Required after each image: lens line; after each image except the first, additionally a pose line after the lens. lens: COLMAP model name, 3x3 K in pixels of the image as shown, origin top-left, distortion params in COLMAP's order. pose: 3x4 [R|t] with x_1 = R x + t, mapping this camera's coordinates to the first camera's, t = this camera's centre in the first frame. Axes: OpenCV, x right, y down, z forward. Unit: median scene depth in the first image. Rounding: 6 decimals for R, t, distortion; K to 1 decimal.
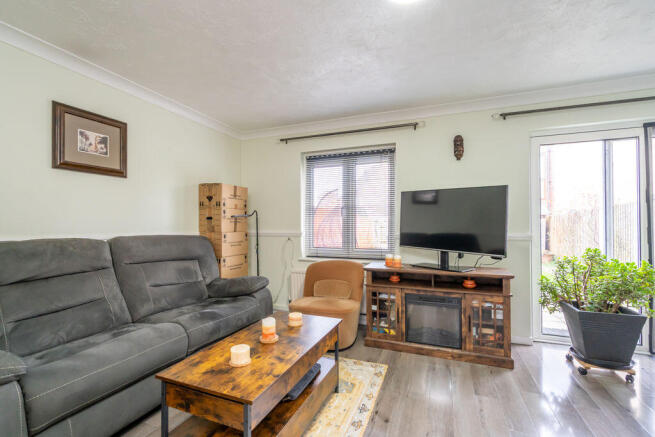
lens RADIAL K [[299.3, 0, 324.3], [0, 299.3, 221.1], [0, 0, 1]] dist [0.002001, 0.001312]
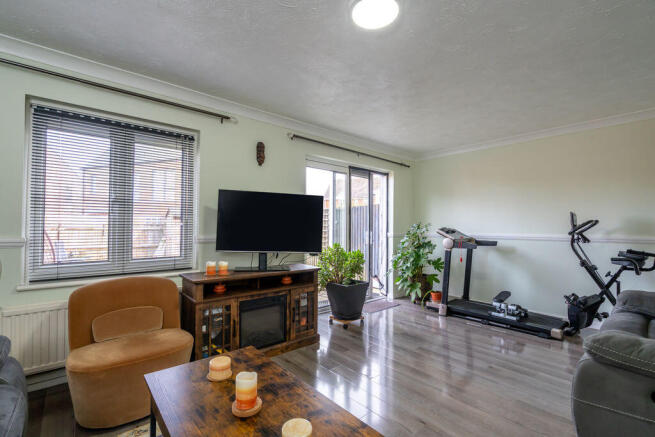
lens RADIAL K [[299.3, 0, 324.3], [0, 299.3, 221.1], [0, 0, 1]] dist [0.002001, 0.001312]
pose [[0.460181, 0.020590, 0.887586, -0.467744], [-0.018989, 0.999731, -0.013347, 0.001708], [-0.887622, -0.010712, 0.460448, 0.384099]]
